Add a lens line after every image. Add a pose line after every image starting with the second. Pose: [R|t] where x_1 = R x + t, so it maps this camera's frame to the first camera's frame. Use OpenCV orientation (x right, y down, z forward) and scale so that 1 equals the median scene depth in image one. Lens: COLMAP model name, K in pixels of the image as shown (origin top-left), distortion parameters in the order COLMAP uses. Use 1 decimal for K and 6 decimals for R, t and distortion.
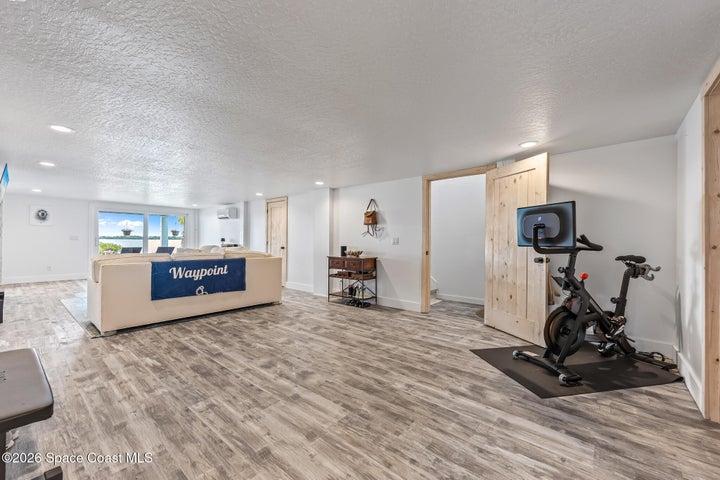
lens RADIAL K [[283.4, 0, 358.6], [0, 283.4, 242.5], [0, 0, 1]] dist [0.019244, -0.000092]
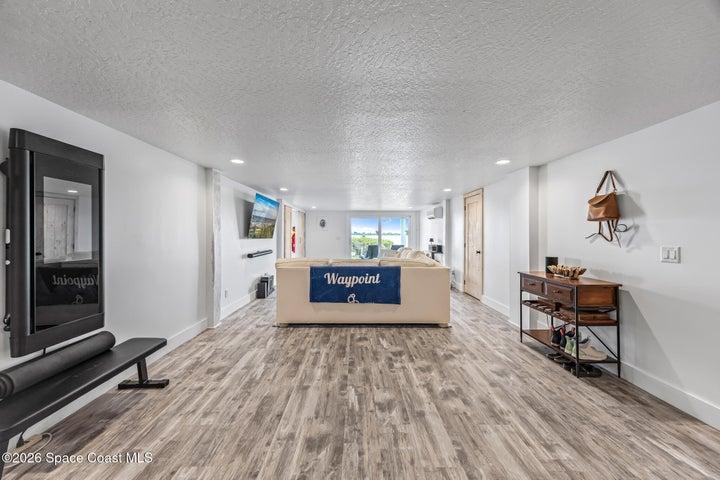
lens RADIAL K [[270.5, 0, 360.2], [0, 270.5, 236.2], [0, 0, 1]] dist [0.007679, -0.001471]
pose [[0.660706, -0.003466, -0.750637, 0.135963], [-0.001540, 0.999981, -0.005973, -0.032441], [0.750643, 0.005103, 0.660688, 0.366467]]
